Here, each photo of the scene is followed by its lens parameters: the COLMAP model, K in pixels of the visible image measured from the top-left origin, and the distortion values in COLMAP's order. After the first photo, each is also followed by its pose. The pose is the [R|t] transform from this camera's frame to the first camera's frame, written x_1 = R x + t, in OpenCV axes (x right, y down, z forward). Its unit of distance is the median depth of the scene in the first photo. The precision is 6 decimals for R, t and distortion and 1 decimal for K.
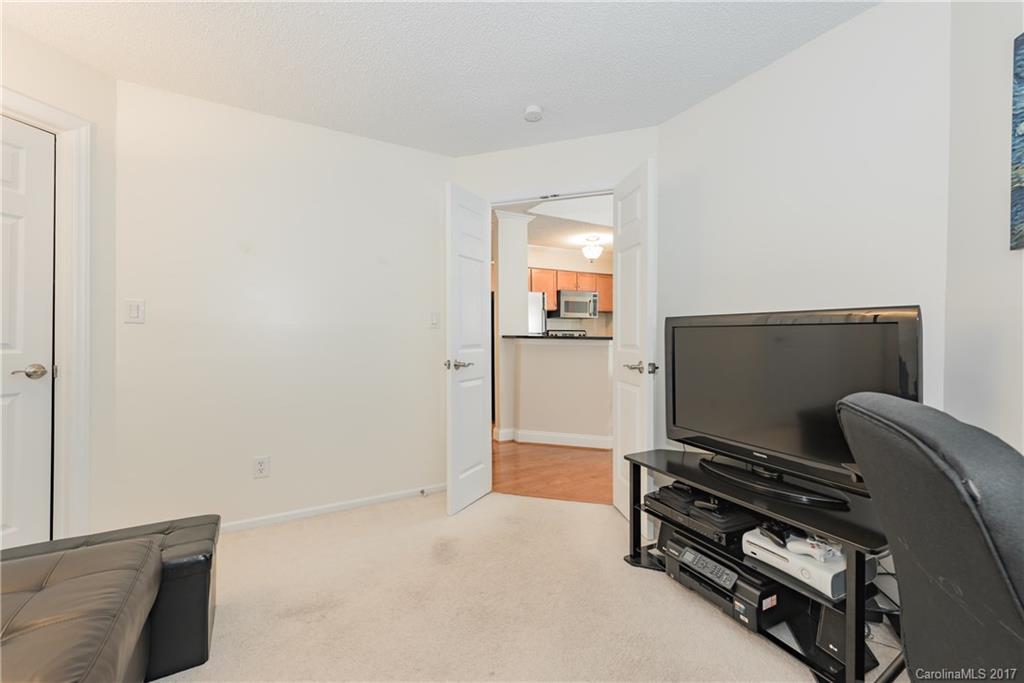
lens RADIAL K [[399.6, 0, 509.3], [0, 399.6, 336.6], [0, 0, 1]] dist [0.010150, -0.000717]
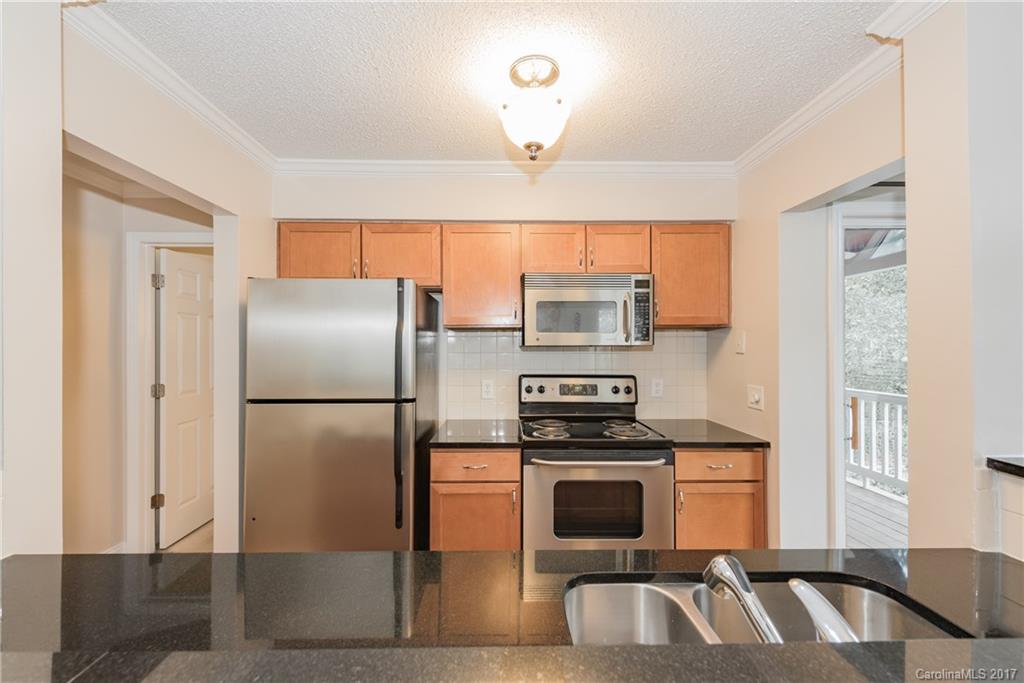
lens RADIAL K [[399.6, 0, 501.6], [0, 399.6, 344.0], [0, 0, 1]] dist [0.010150, -0.000717]
pose [[0.881153, -0.001926, -0.472828, 1.012600], [-0.001780, 0.999971, -0.007391, -0.170611], [0.472828, 0.007354, 0.881124, 2.372429]]
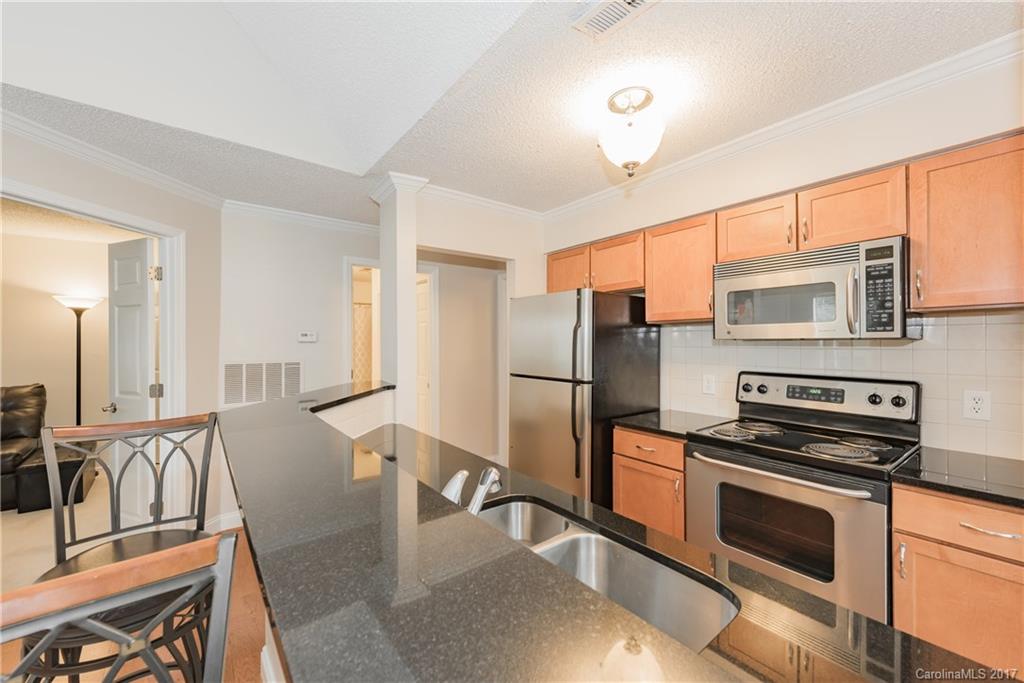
lens RADIAL K [[399.6, 0, 506.6], [0, 399.6, 340.6], [0, 0, 1]] dist [0.010150, -0.000717]
pose [[0.142854, -0.002928, -0.989739, 1.618266], [0.000011, 0.999996, -0.002957, -0.167553], [0.989744, 0.000412, 0.142853, 2.731423]]
